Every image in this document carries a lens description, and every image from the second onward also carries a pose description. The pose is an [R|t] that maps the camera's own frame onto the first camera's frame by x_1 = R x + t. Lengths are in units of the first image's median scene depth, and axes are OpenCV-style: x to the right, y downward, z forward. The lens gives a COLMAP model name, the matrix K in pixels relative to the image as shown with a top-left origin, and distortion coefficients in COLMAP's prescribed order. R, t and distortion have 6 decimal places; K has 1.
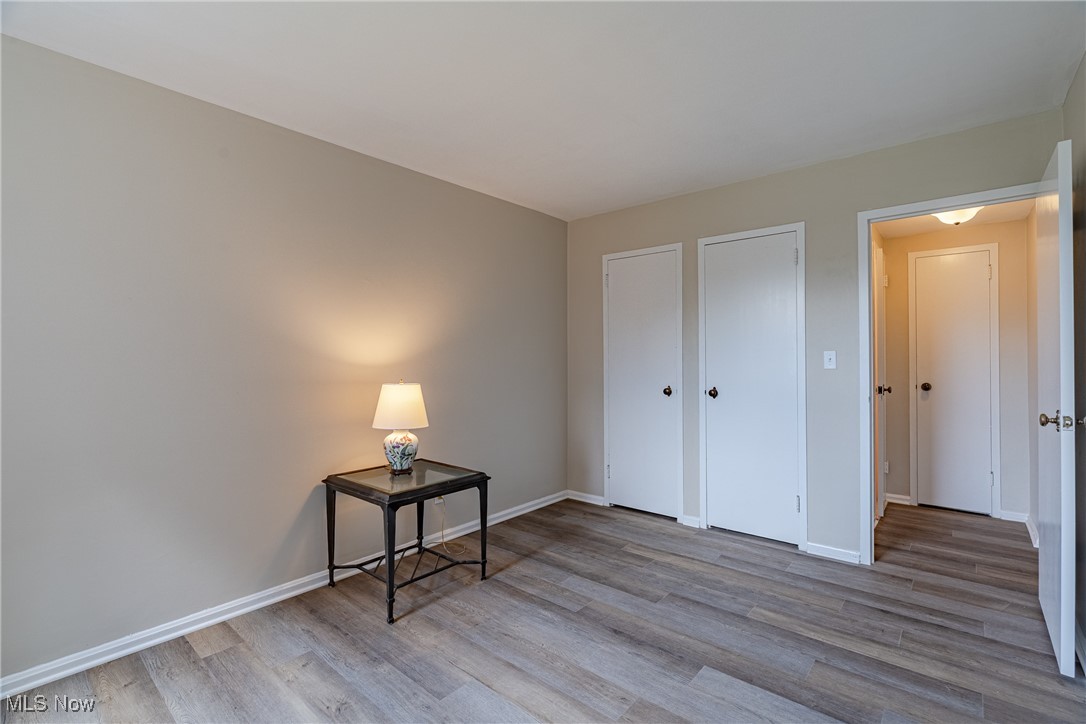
lens RADIAL K [[493.1, 0, 540.0], [0, 493.1, 359.2], [0, 0, 1]] dist [-0.004807, 0.000807]
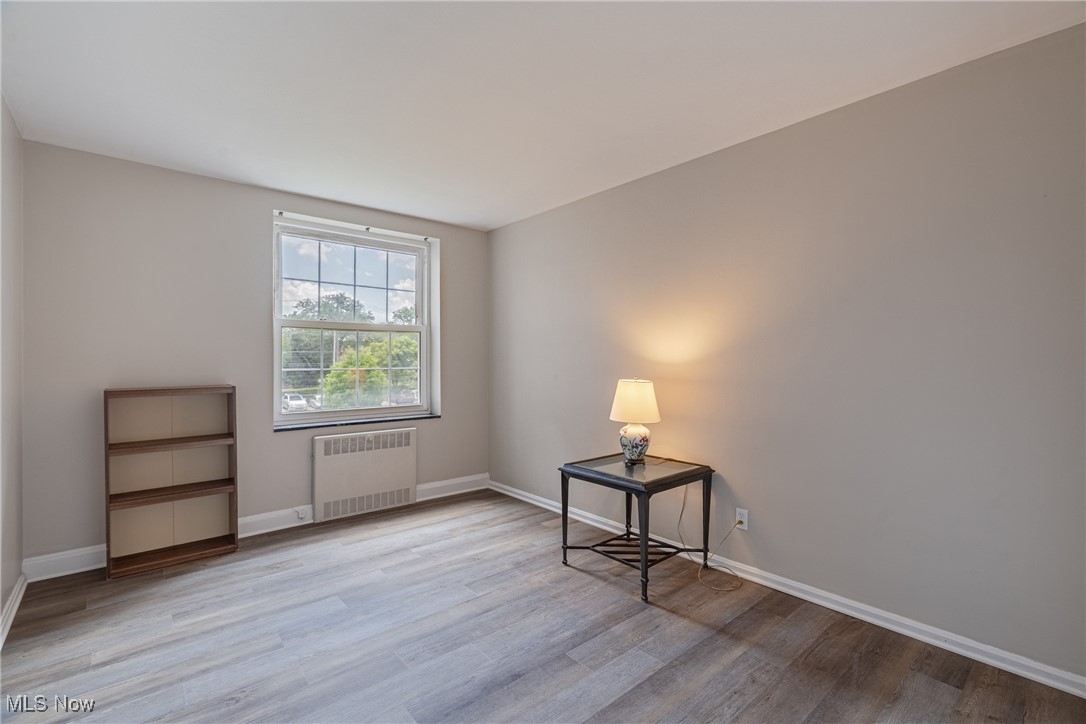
lens RADIAL K [[493.1, 0, 546.9], [0, 493.1, 362.8], [0, 0, 1]] dist [-0.004807, 0.000807]
pose [[-0.152269, 0.010091, -0.988288, 0.835343], [-0.001567, 0.999944, 0.010451, 0.004548], [0.988338, 0.003140, -0.152245, 1.007113]]
